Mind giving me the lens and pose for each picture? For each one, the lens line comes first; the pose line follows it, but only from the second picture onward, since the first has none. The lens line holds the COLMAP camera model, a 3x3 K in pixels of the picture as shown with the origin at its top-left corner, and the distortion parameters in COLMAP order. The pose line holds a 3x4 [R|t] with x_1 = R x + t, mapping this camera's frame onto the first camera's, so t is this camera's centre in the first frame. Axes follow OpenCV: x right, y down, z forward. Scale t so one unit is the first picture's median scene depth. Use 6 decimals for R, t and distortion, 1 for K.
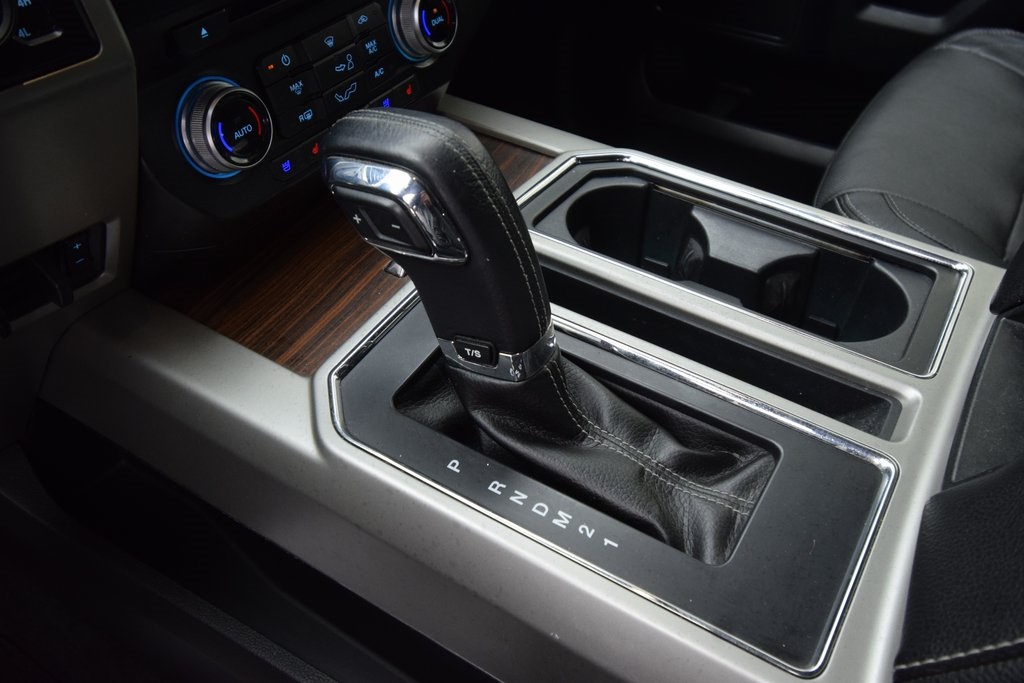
lens RADIAL K [[844.5, 0, 510.3], [0, 844.5, 341.3], [0, 0, 1]] dist [0.005171, -0.003190]
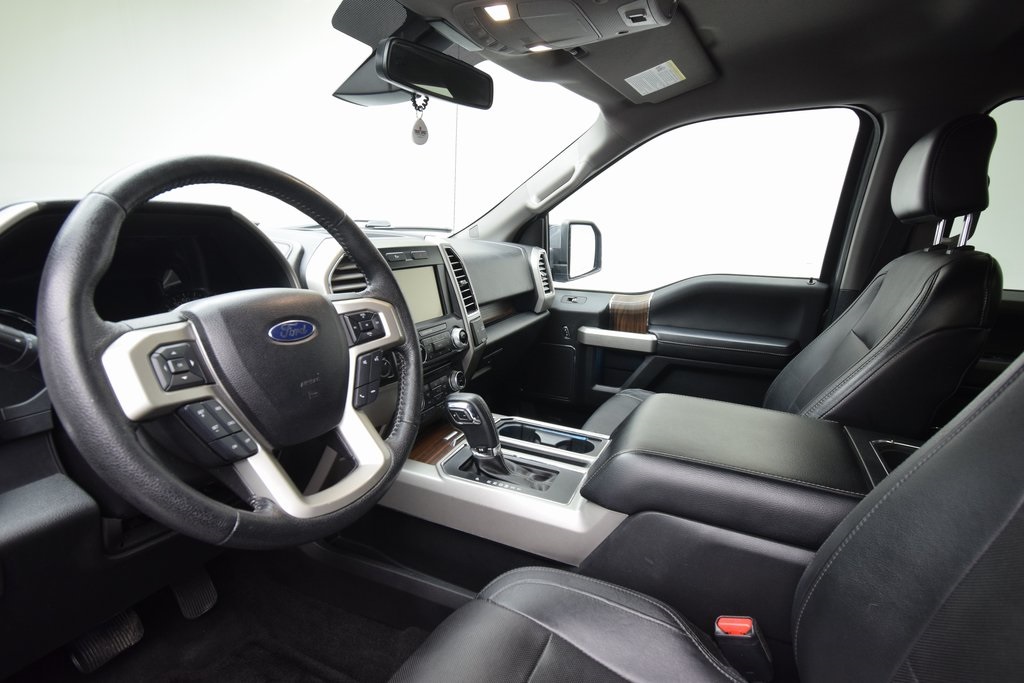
lens RADIAL K [[498.6, 0, 513.7], [0, 498.6, 343.9], [0, 0, 1]] dist [-0.000525, -0.009275]
pose [[0.989244, -0.015971, 0.145400, -0.208306], [0.084841, 0.872385, -0.481401, 0.664602], [-0.119156, 0.488559, 0.864356, -1.192772]]
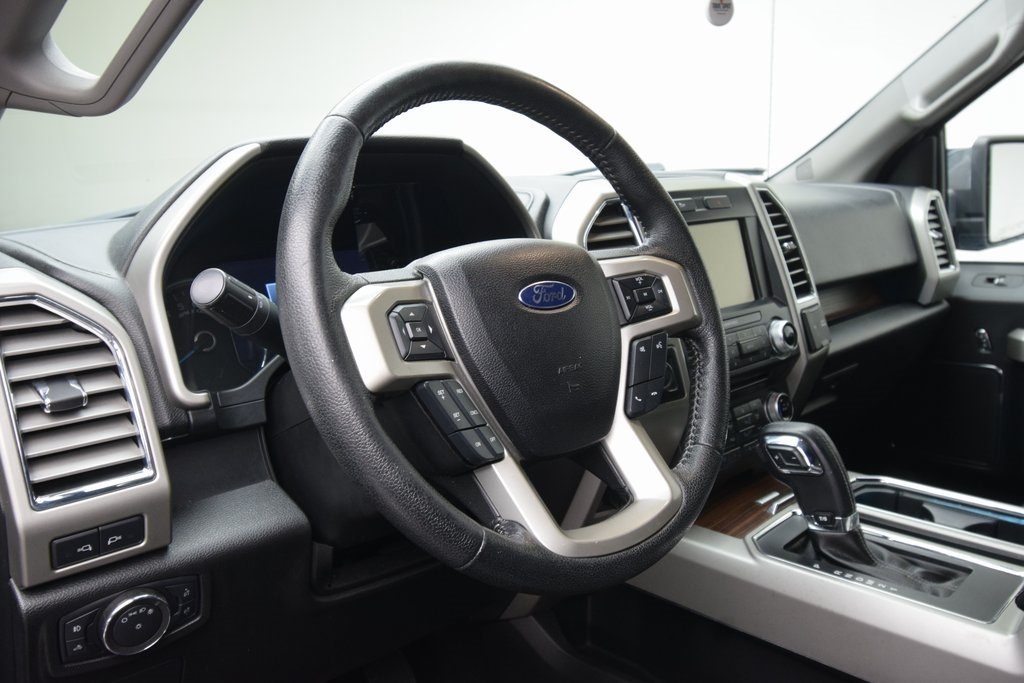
lens RADIAL K [[844.5, 0, 534.2], [0, 844.5, 340.9], [0, 0, 1]] dist [0.005171, -0.003190]
pose [[0.972287, -0.011543, -0.233507, -0.249336], [-0.114097, 0.848338, -0.517015, 0.829271], [0.204061, 0.529329, 0.823511, -1.253844]]
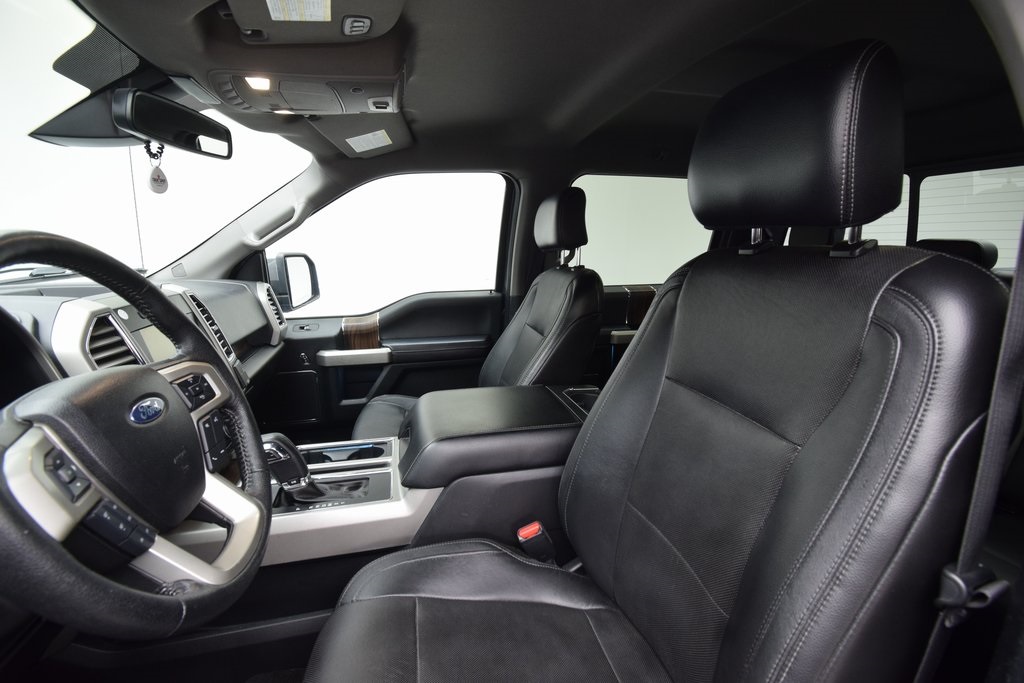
lens RADIAL K [[446.4, 0, 516.1], [0, 446.4, 344.4], [0, 0, 1]] dist [-0.020865, -0.003609]
pose [[0.685133, -0.164590, 0.709580, -0.684739], [0.501149, 0.813454, -0.295198, 0.615544], [-0.528624, 0.557855, 0.639808, -1.292732]]
